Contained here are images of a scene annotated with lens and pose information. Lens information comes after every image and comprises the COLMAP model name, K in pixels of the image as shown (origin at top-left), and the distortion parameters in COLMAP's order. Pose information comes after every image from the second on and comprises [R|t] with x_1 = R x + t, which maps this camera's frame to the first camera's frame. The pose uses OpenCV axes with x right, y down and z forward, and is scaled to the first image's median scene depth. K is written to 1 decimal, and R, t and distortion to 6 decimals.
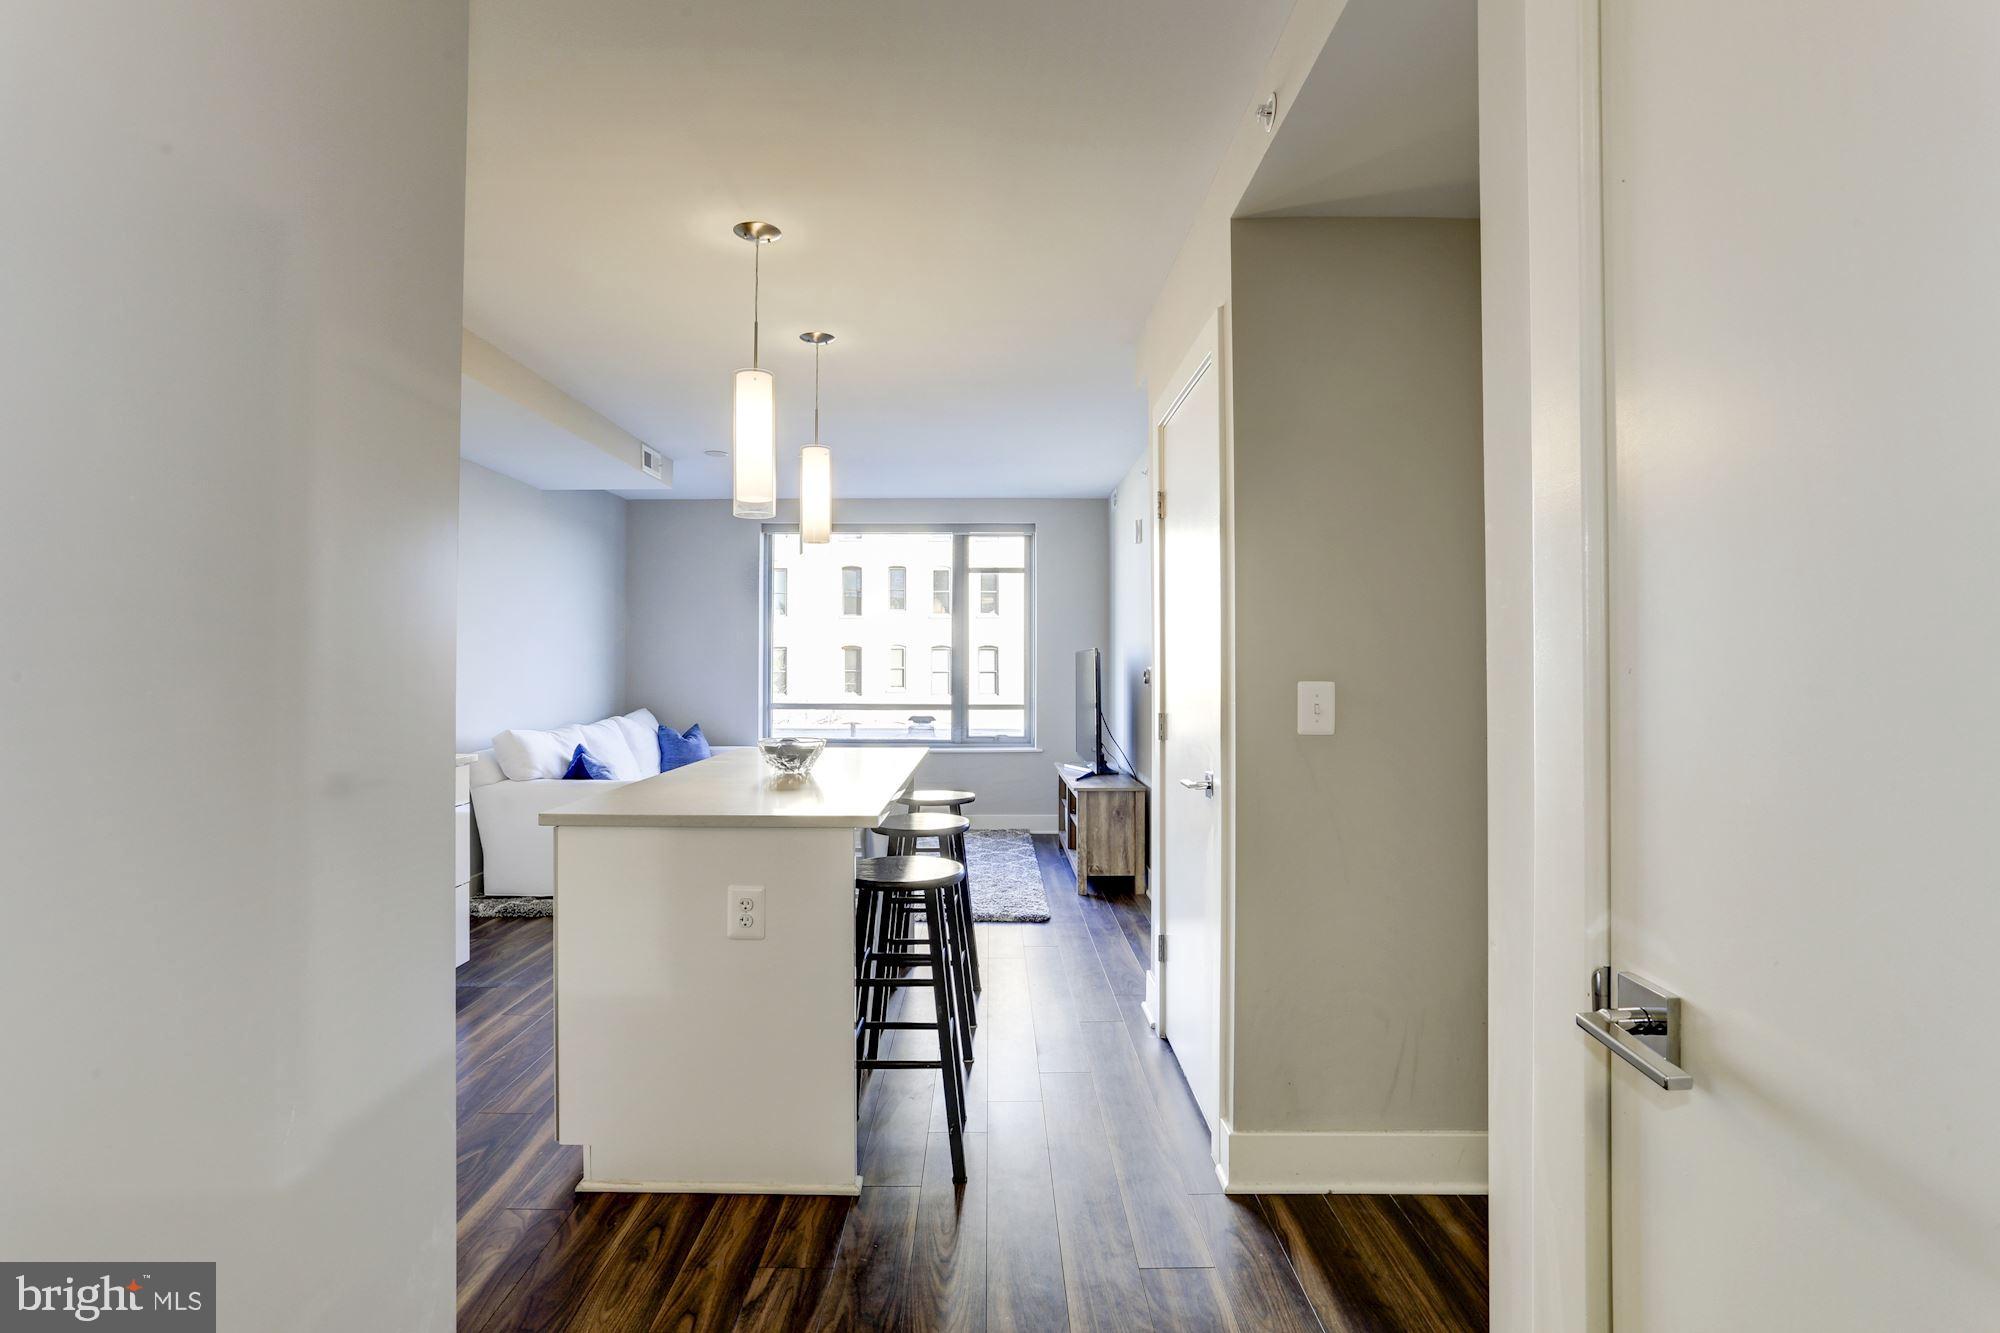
lens RADIAL K [[975.5, 0, 984.3], [0, 975.5, 650.2], [0, 0, 1]] dist [-0.044934, 0.027127]
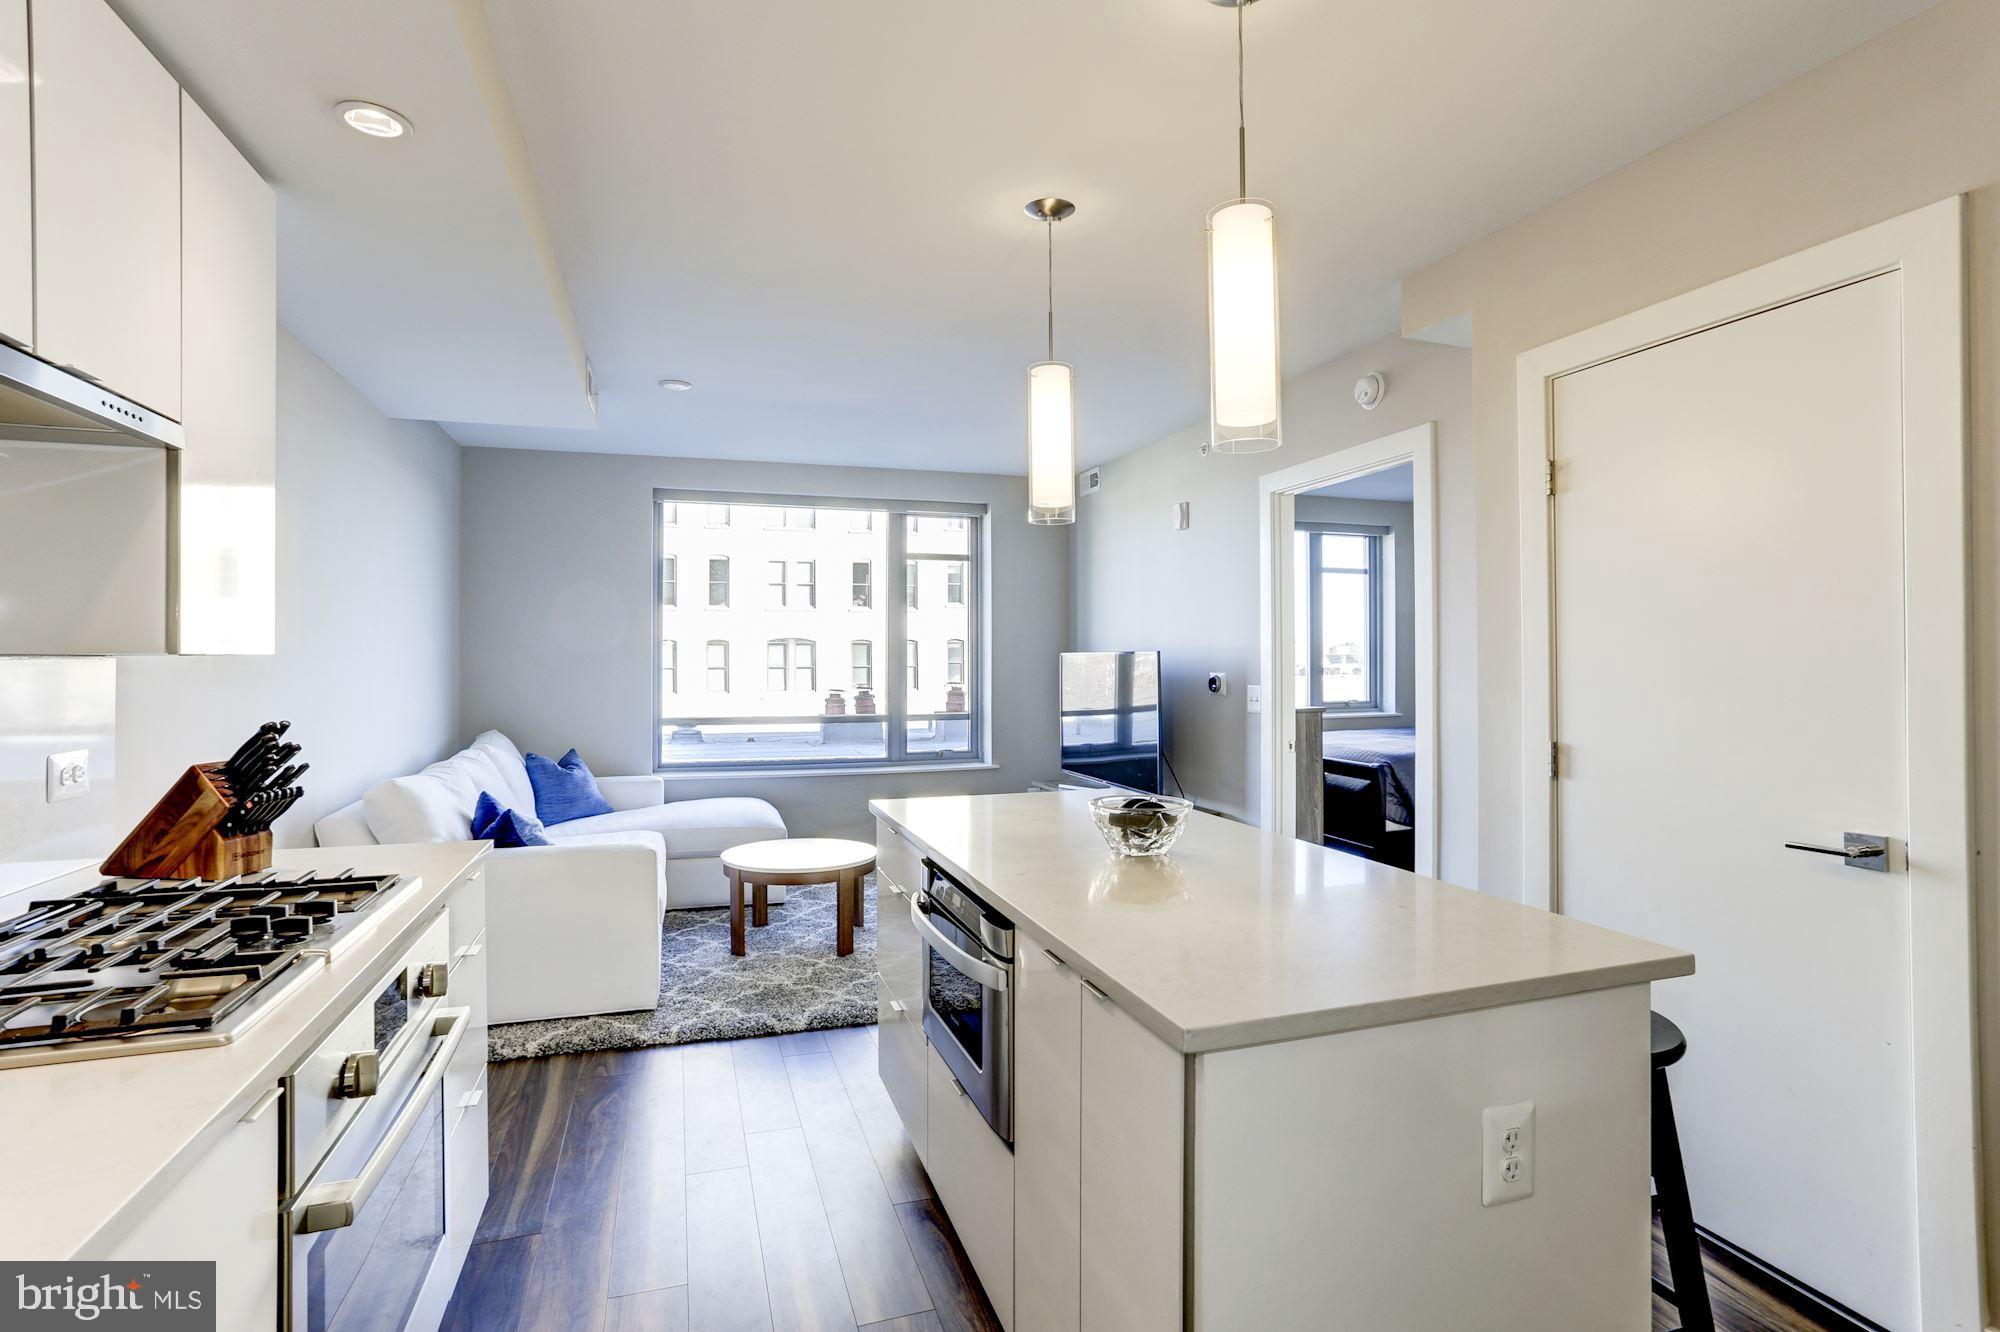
lens RADIAL K [[975.5, 0, 984.3], [0, 975.5, 649.7], [0, 0, 1]] dist [-0.044934, 0.027127]
pose [[0.950364, -0.000736, 0.311139, -0.225308], [-0.001223, 0.999981, 0.006102, -0.006421], [-0.311138, -0.006180, 0.950345, 0.185589]]
